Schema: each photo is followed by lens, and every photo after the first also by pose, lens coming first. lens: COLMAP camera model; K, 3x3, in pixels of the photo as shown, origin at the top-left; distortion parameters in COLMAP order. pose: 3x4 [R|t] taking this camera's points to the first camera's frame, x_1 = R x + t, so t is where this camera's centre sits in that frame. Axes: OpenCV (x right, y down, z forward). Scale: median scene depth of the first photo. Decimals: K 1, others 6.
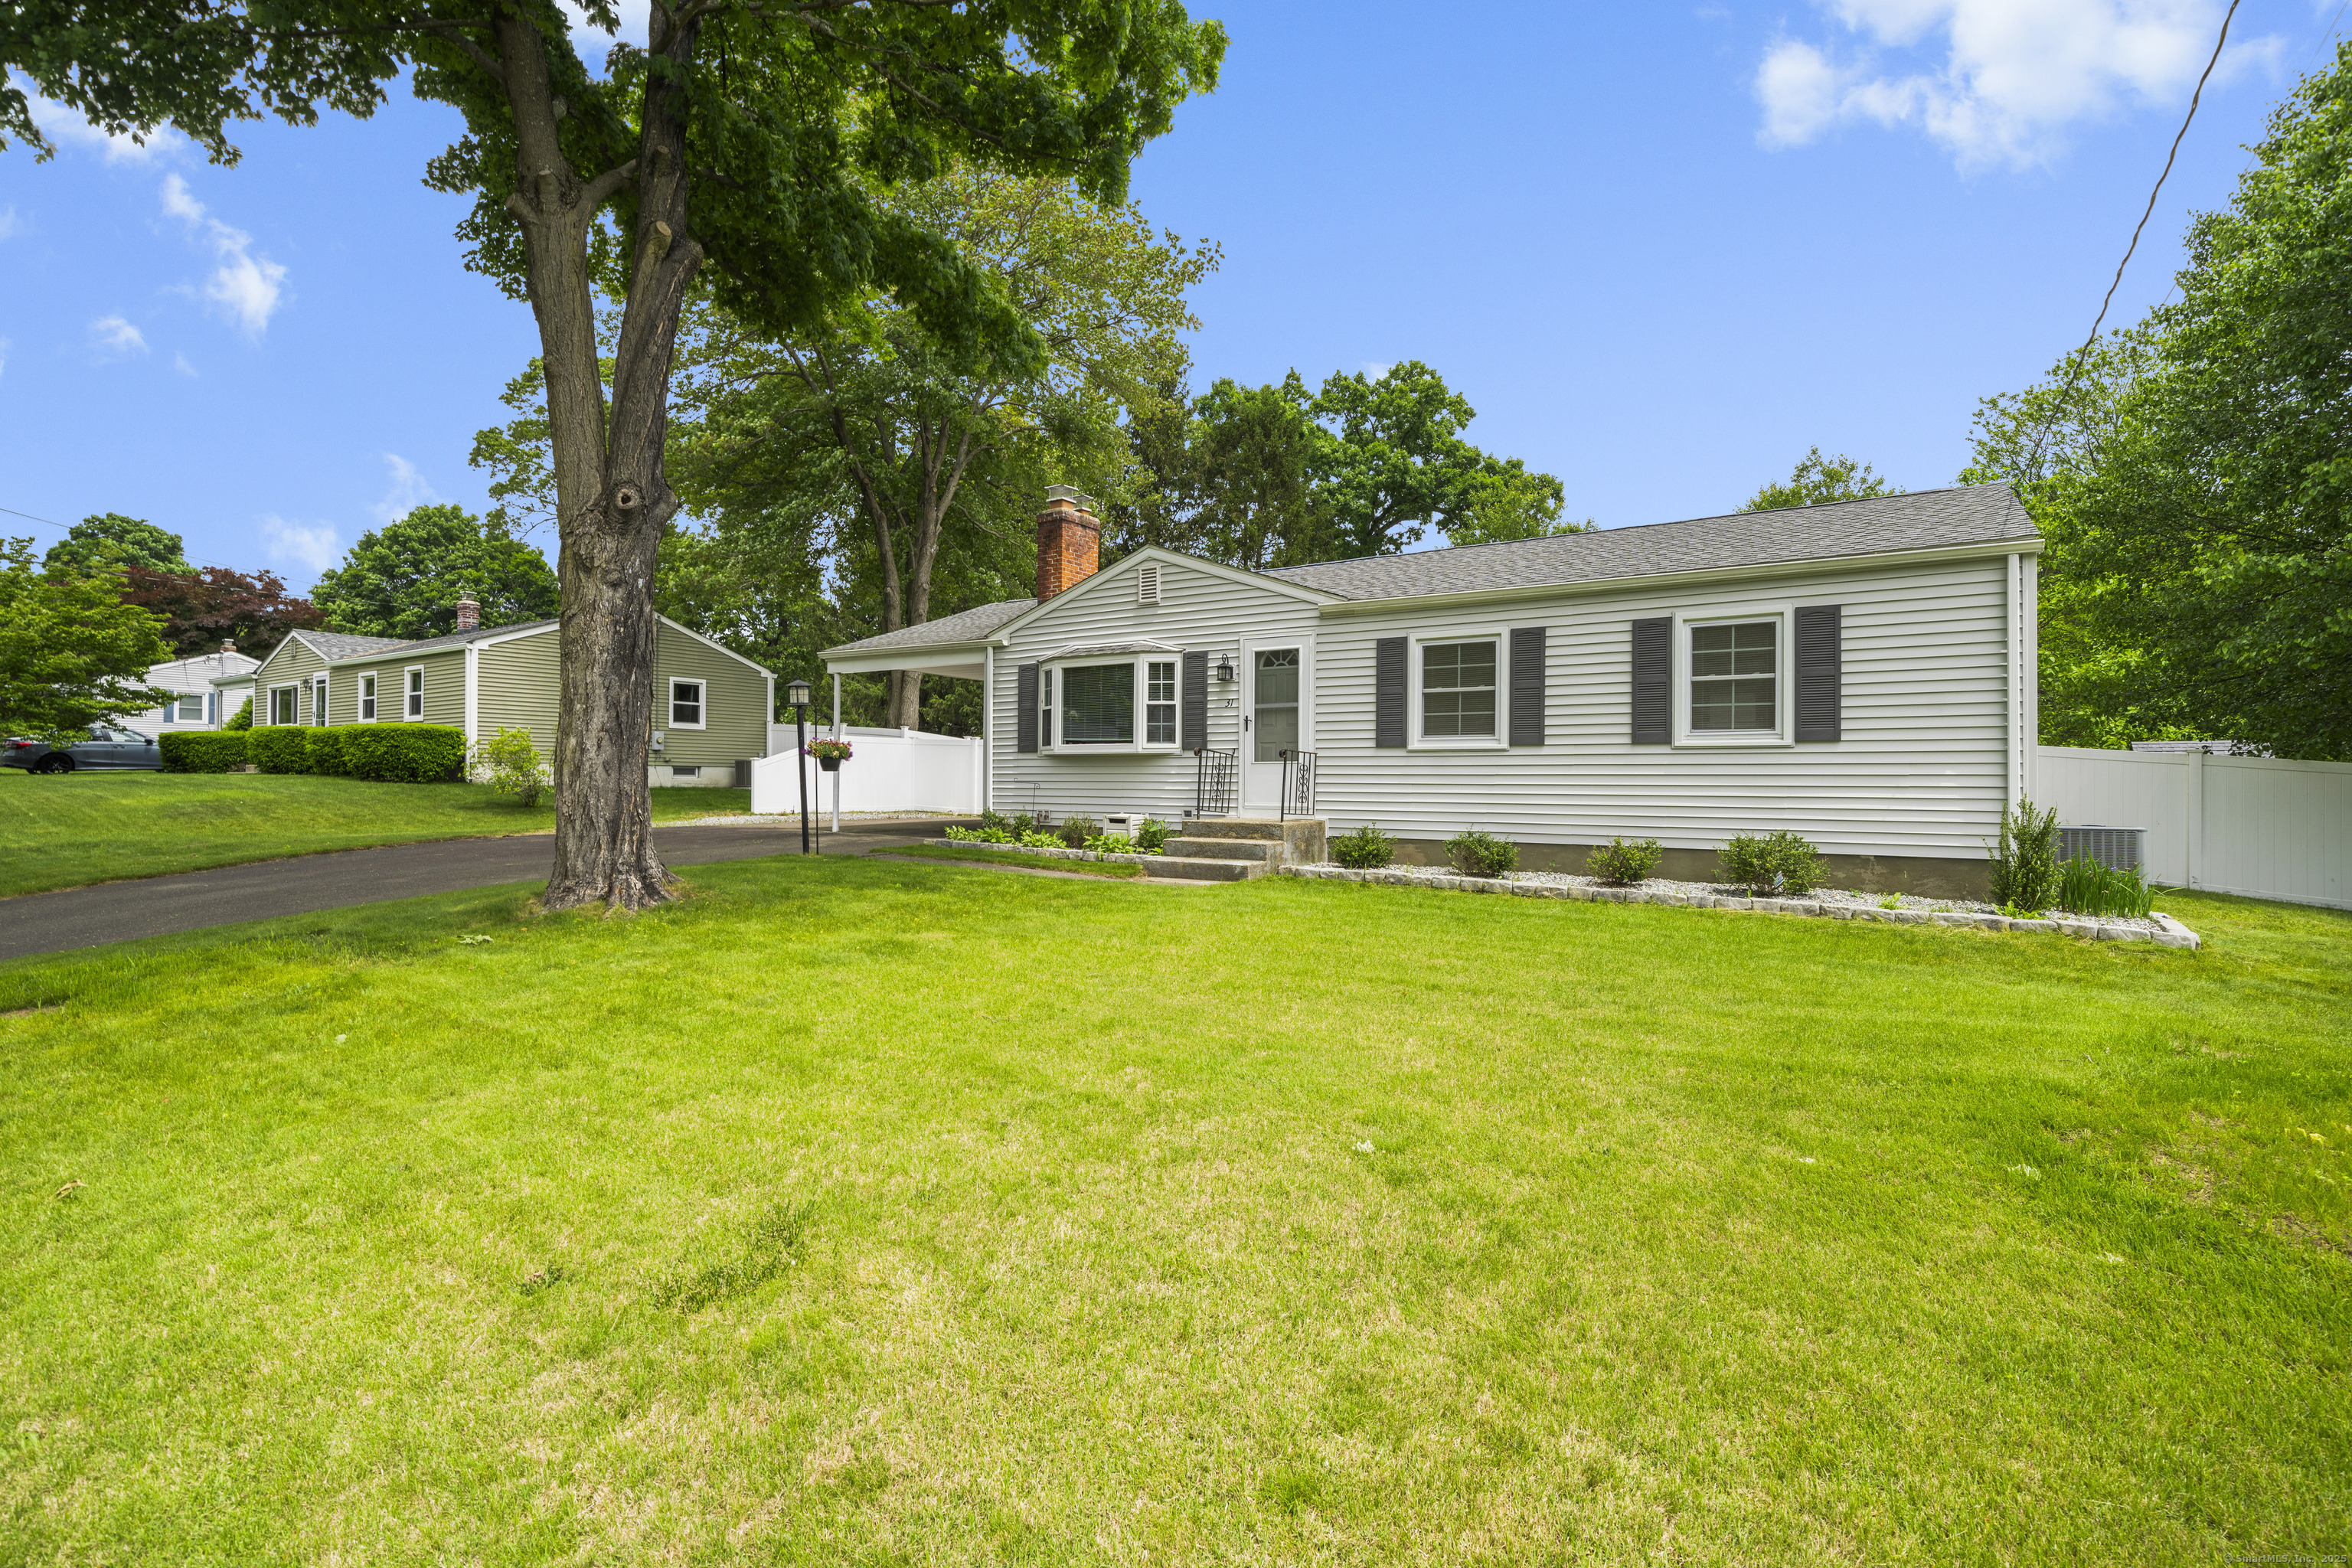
lens RADIAL K [[1068.7, 0, 1176.6], [0, 1068.7, 805.4], [0, 0, 1]] dist [0.001548, 0.000313]
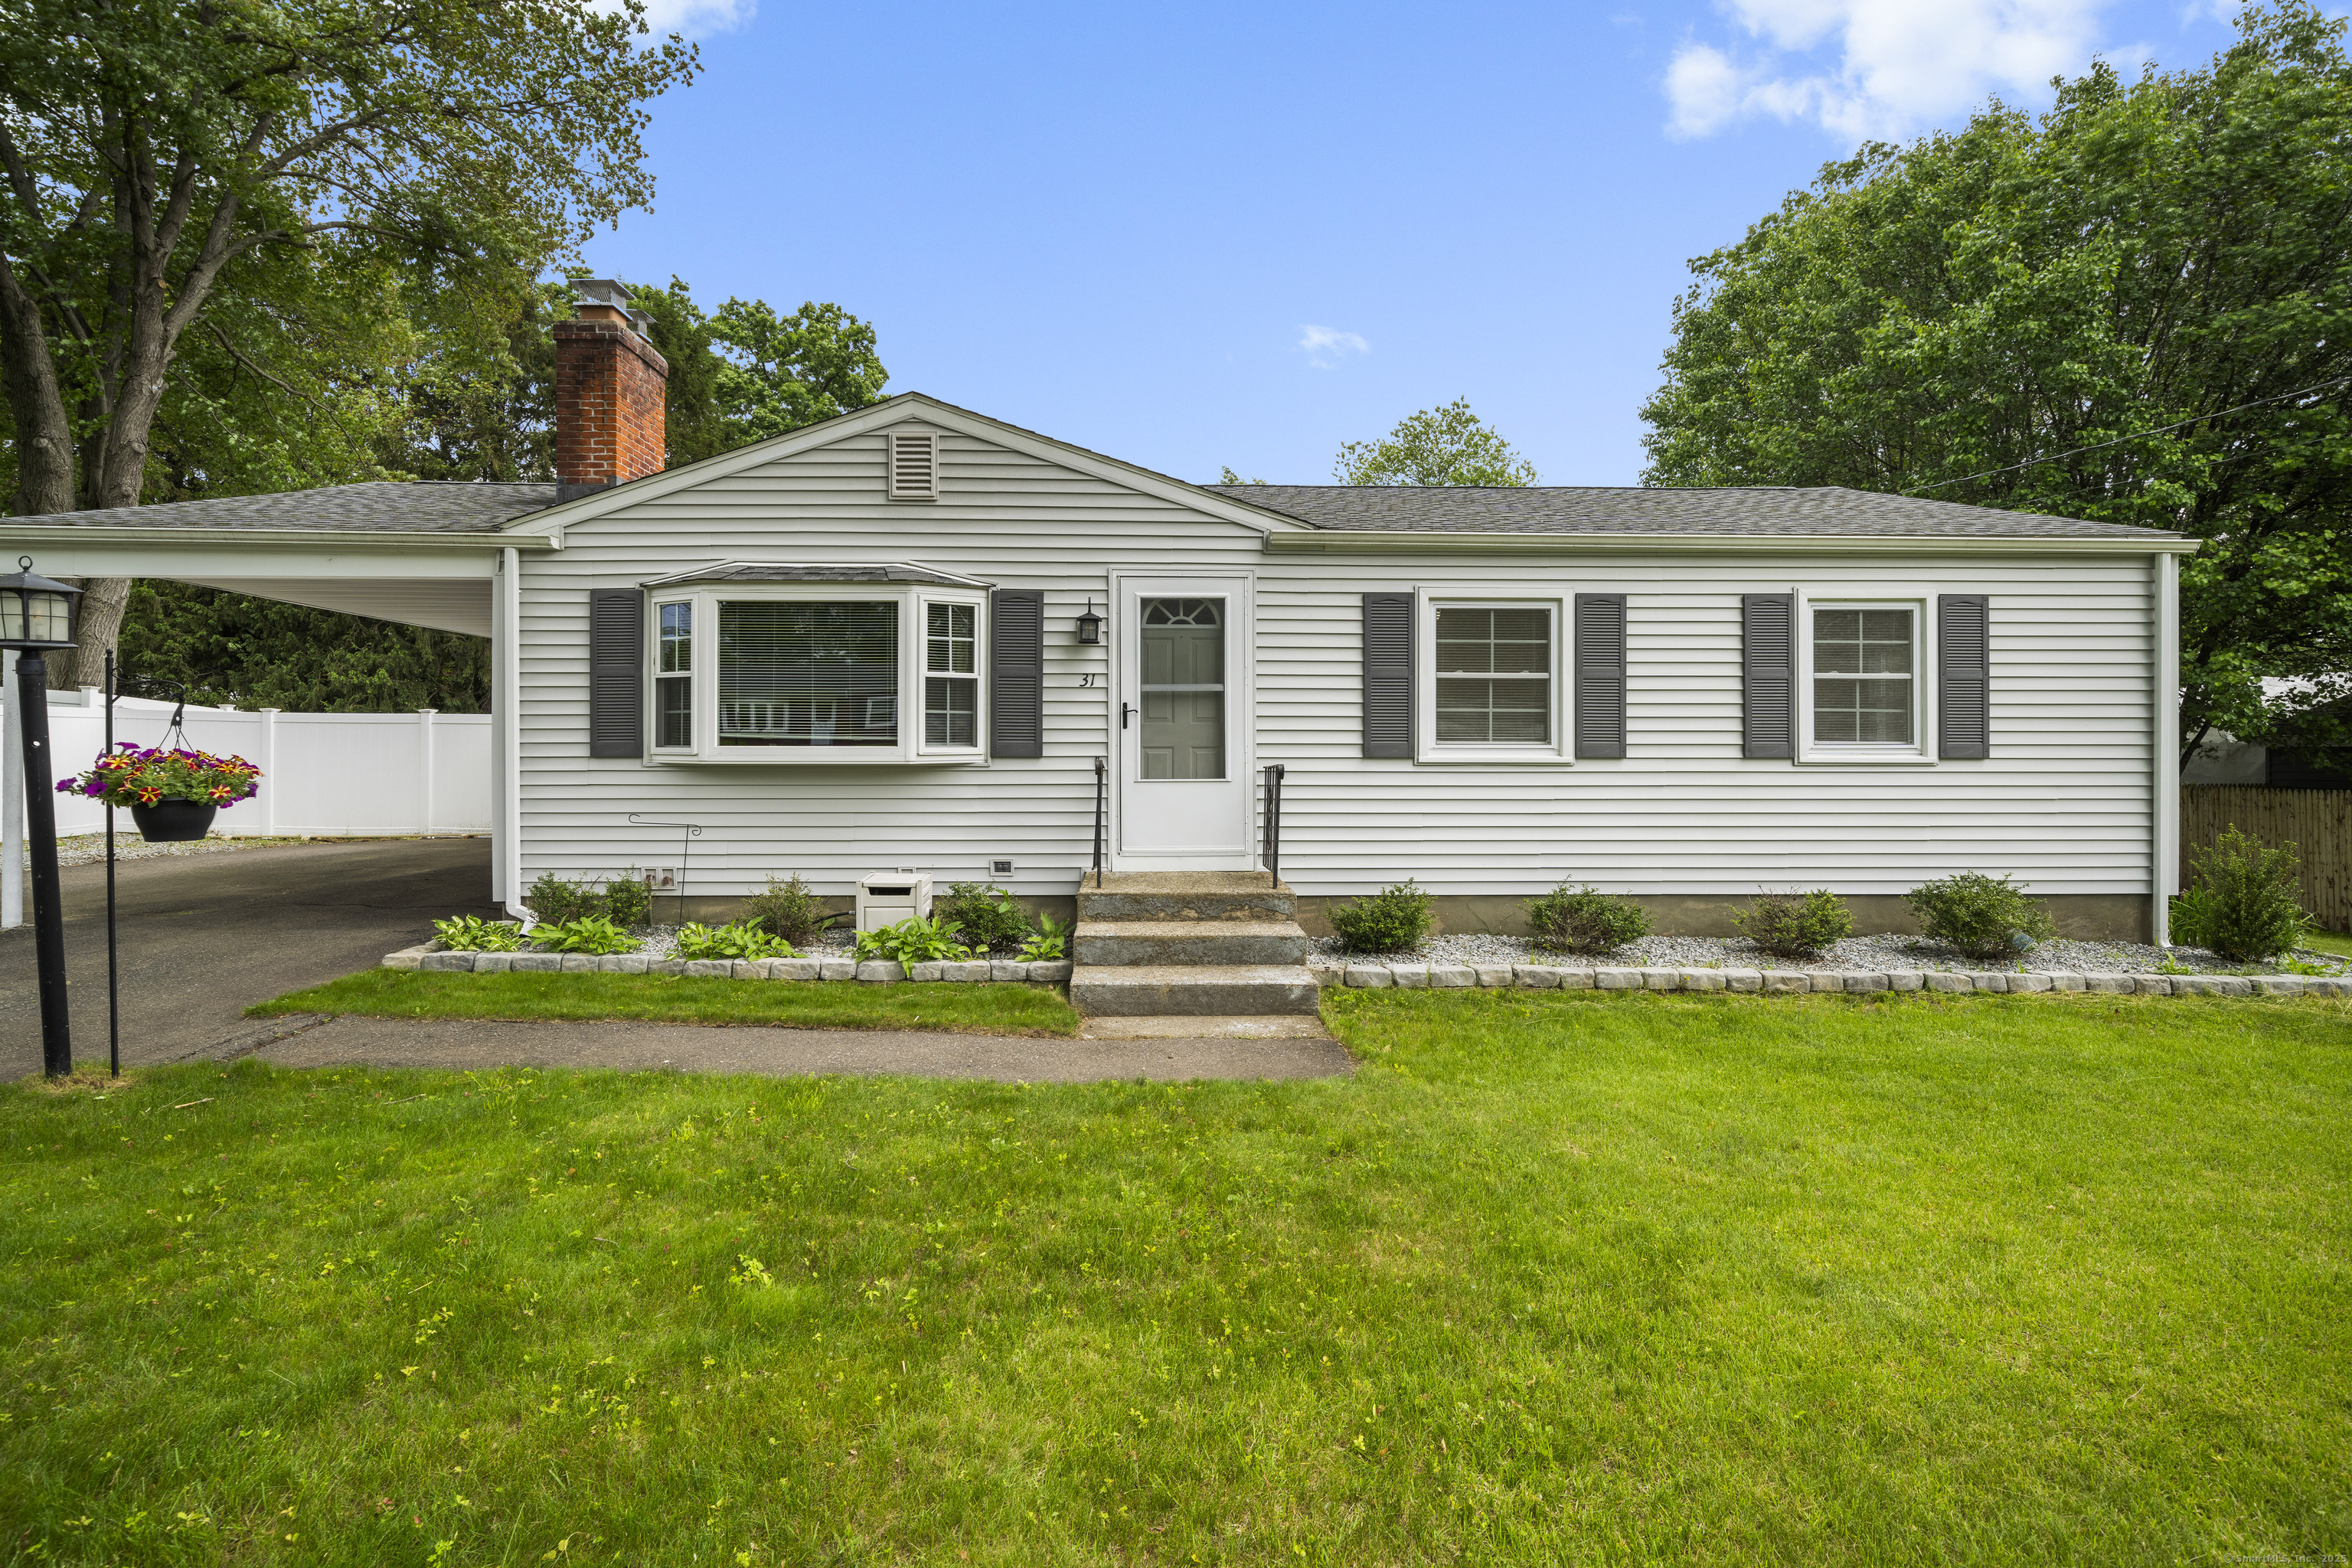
lens RADIAL K [[1009.4, 0, 1175.9], [0, 1009.4, 760.2], [0, 0, 1]] dist [0.001729, 0.000567]
pose [[0.807641, -0.014006, 0.589508, -0.248360], [0.020225, 0.999788, -0.003954, -0.048642], [-0.589328, 0.015116, 0.807752, 0.523165]]
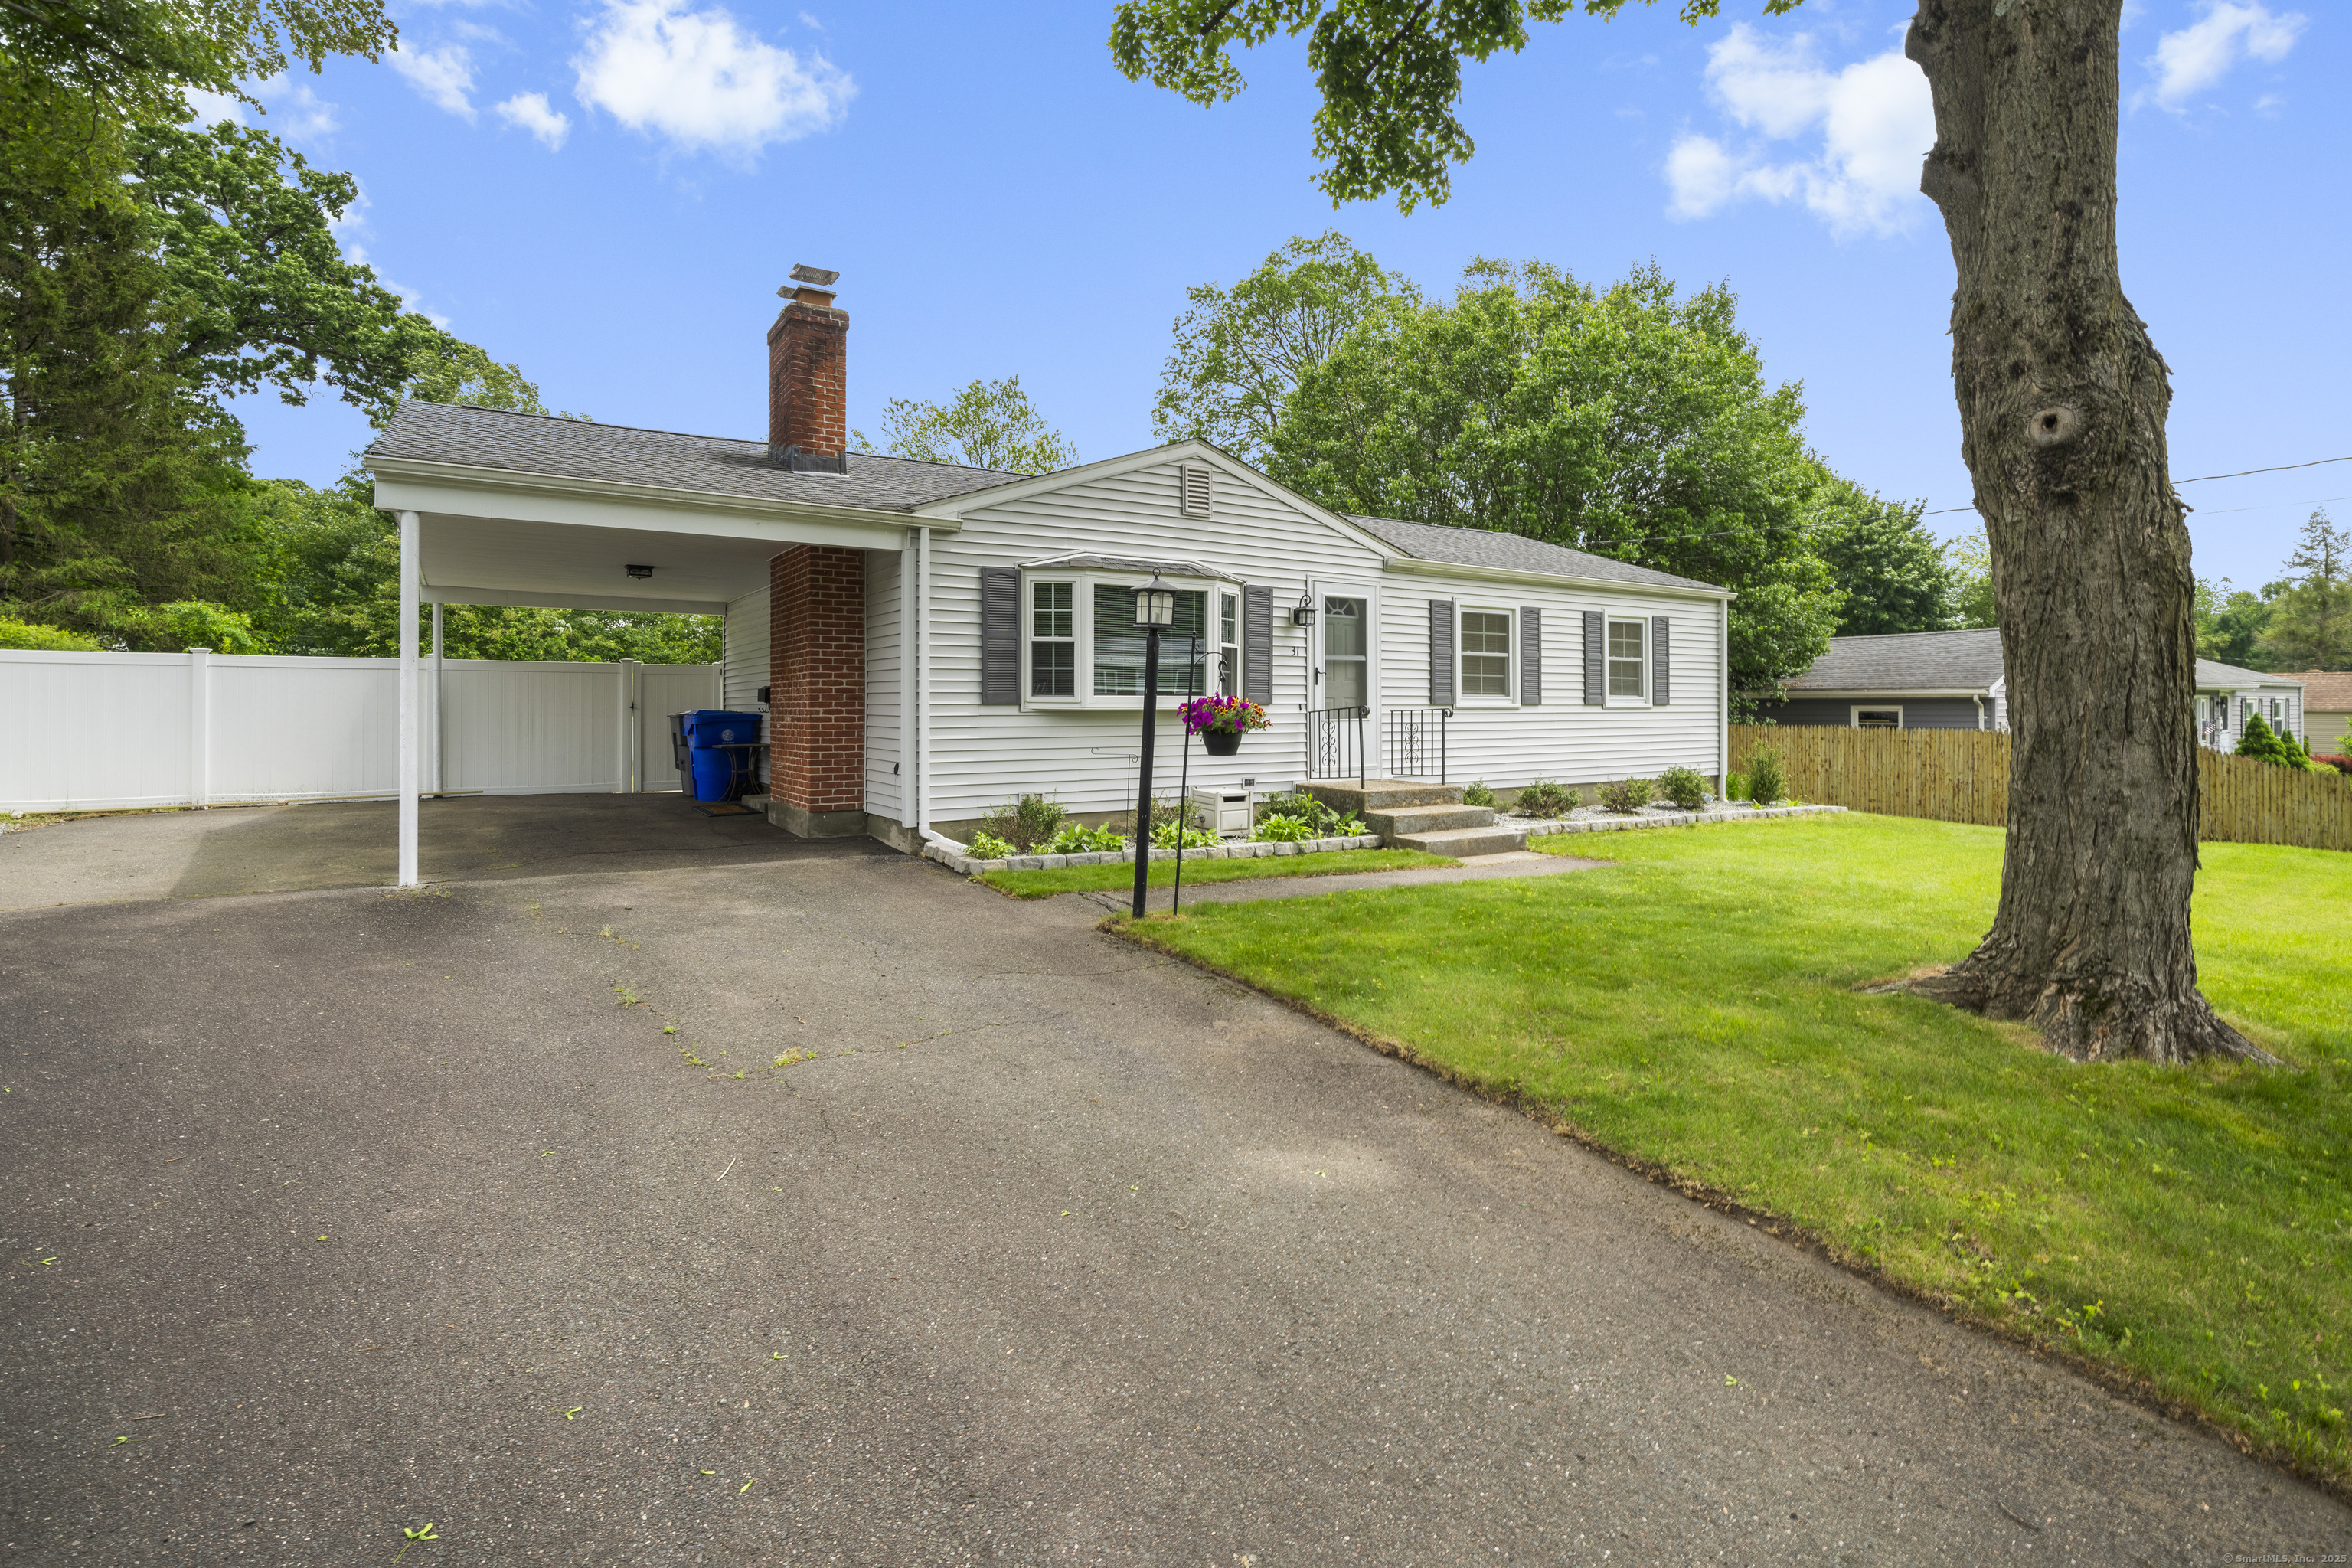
lens RADIAL K [[1157.3, 0, 1009.7], [0, 1157.3, 712.4], [0, 0, 1]] dist [0.001492, 0.000153]
pose [[0.401466, -0.013840, 0.915769, -0.913527], [0.025127, 0.999676, 0.004092, -0.056946], [-0.915529, 0.021368, 0.401684, 0.849664]]
